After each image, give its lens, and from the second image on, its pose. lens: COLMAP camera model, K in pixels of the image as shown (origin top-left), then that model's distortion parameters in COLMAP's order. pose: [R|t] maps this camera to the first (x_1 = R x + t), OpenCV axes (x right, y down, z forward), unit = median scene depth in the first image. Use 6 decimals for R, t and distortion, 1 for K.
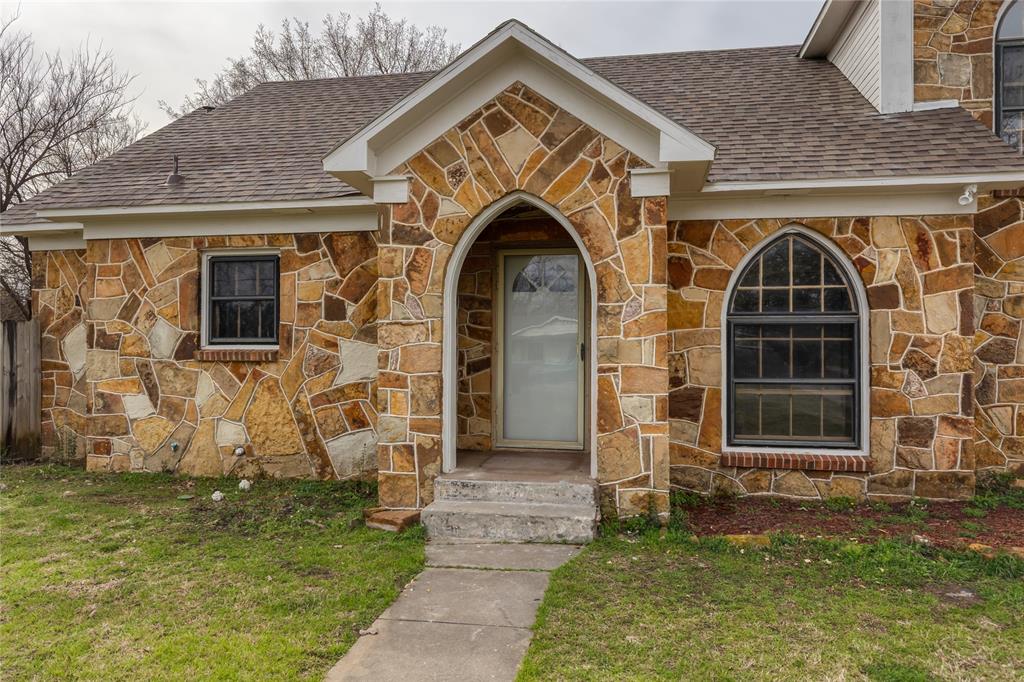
lens RADIAL K [[712.6, 0, 512.0], [0, 712.6, 341.0], [0, 0, 1]] dist [0.000482, -0.001744]
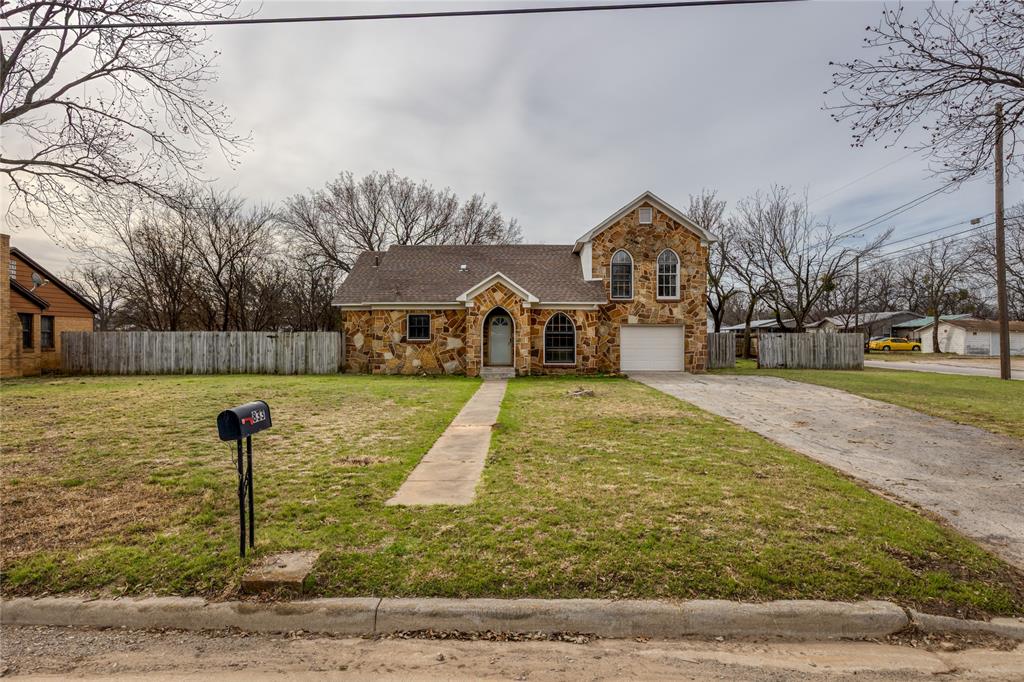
lens RADIAL K [[556.3, 0, 509.4], [0, 556.3, 341.1], [0, 0, 1]] dist [-0.001477, -0.000226]
pose [[0.987997, 0.000580, 0.154469, -0.421794], [-0.000984, 0.999996, 0.002535, 0.010561], [-0.154467, -0.002657, 0.987994, -2.269023]]
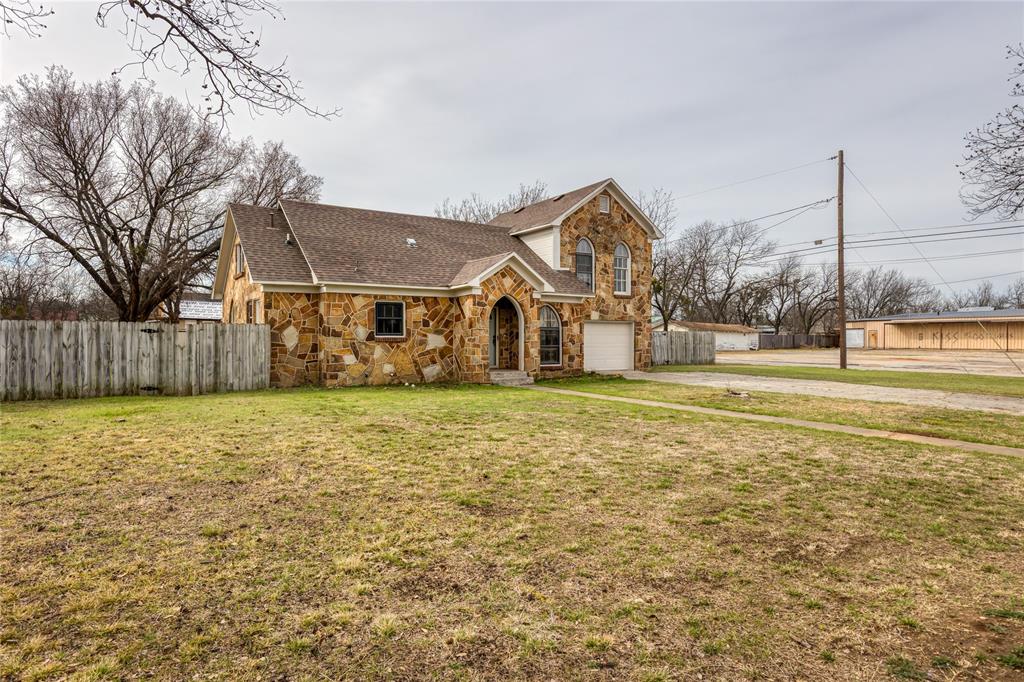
lens RADIAL K [[618.3, 0, 512.0], [0, 618.3, 341.0], [0, 0, 1]] dist [0.001651, 0.000269]
pose [[0.723118, -0.001452, 0.690723, -1.944728], [-0.002892, 0.999983, 0.005129, 0.014904], [-0.690719, -0.005707, 0.723101, -1.184626]]
